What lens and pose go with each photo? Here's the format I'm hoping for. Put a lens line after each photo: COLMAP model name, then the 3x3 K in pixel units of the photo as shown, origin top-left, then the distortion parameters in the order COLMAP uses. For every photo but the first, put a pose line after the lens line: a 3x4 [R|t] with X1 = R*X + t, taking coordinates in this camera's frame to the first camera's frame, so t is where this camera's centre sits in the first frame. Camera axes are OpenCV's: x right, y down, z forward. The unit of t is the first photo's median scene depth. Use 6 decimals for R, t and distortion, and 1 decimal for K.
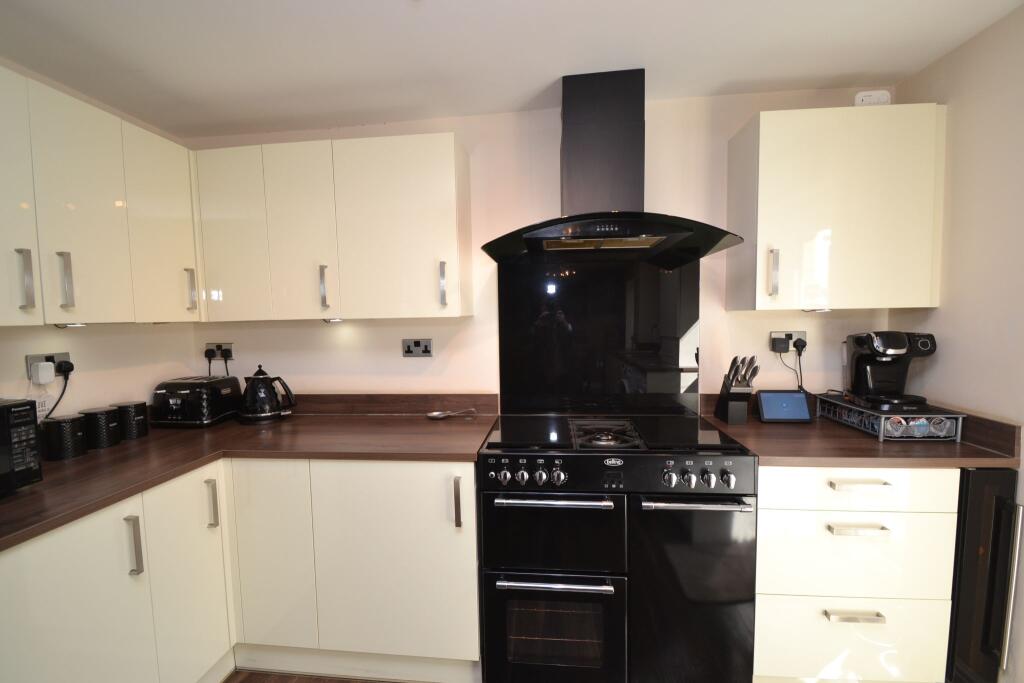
lens RADIAL K [[456.6, 0, 504.6], [0, 456.6, 347.5], [0, 0, 1]] dist [0.018688, -0.019477]
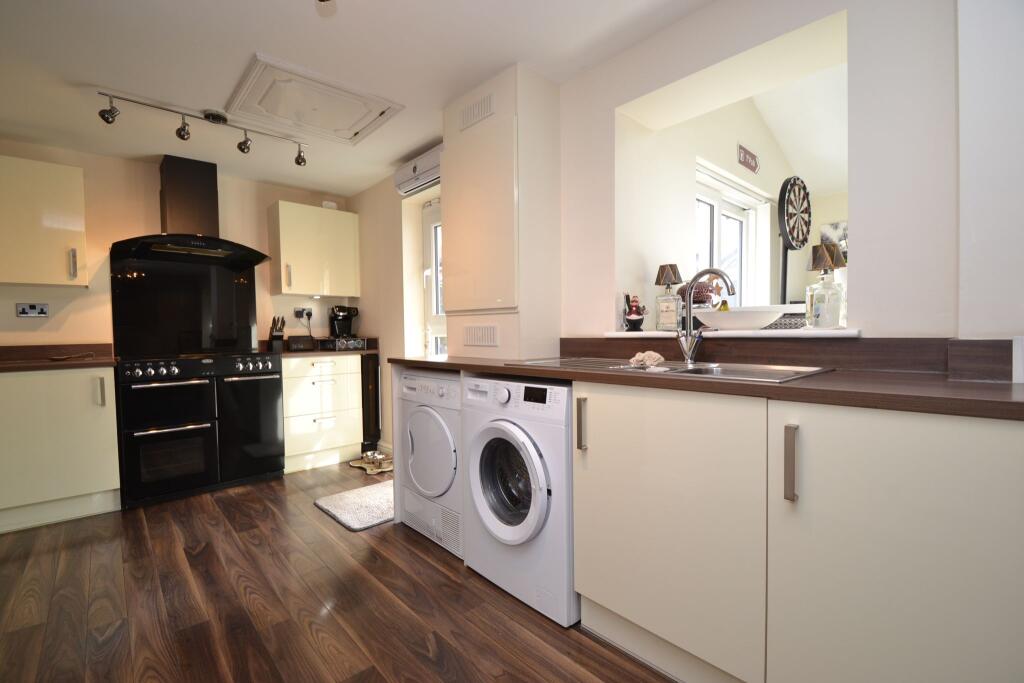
lens RADIAL K [[456.6, 0, 504.6], [0, 456.6, 347.5], [0, 0, 1]] dist [0.018688, -0.019477]
pose [[0.661618, -0.017103, 0.749646, -0.347617], [0.053313, 0.998283, -0.024277, 0.268625], [-0.747943, 0.056028, 0.661394, -1.116754]]
